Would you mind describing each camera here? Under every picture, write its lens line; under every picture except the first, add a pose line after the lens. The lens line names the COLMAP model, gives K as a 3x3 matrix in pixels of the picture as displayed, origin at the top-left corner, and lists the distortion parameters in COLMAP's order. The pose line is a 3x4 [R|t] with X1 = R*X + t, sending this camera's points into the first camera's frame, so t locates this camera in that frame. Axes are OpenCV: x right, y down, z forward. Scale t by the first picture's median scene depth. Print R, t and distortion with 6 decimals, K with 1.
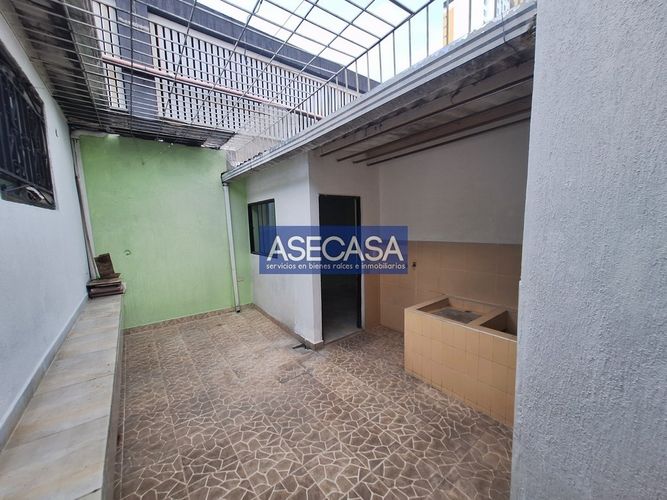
lens RADIAL K [[268.7, 0, 331.7], [0, 268.7, 251.0], [0, 0, 1]] dist [-0.000644, -0.000079]
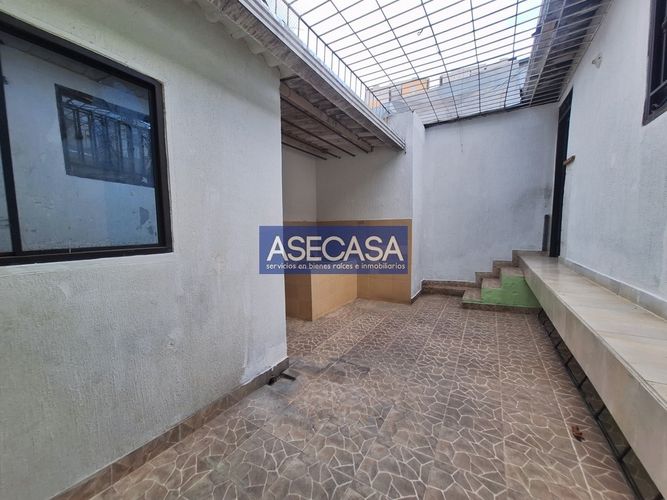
lens RADIAL K [[268.7, 0, 331.4], [0, 268.7, 252.0], [0, 0, 1]] dist [-0.000644, -0.000079]
pose [[-0.383510, -0.040024, 0.922669, -0.992542], [0.125033, 0.987612, 0.094811, 0.037387], [-0.915034, 0.151725, -0.373755, 1.504412]]
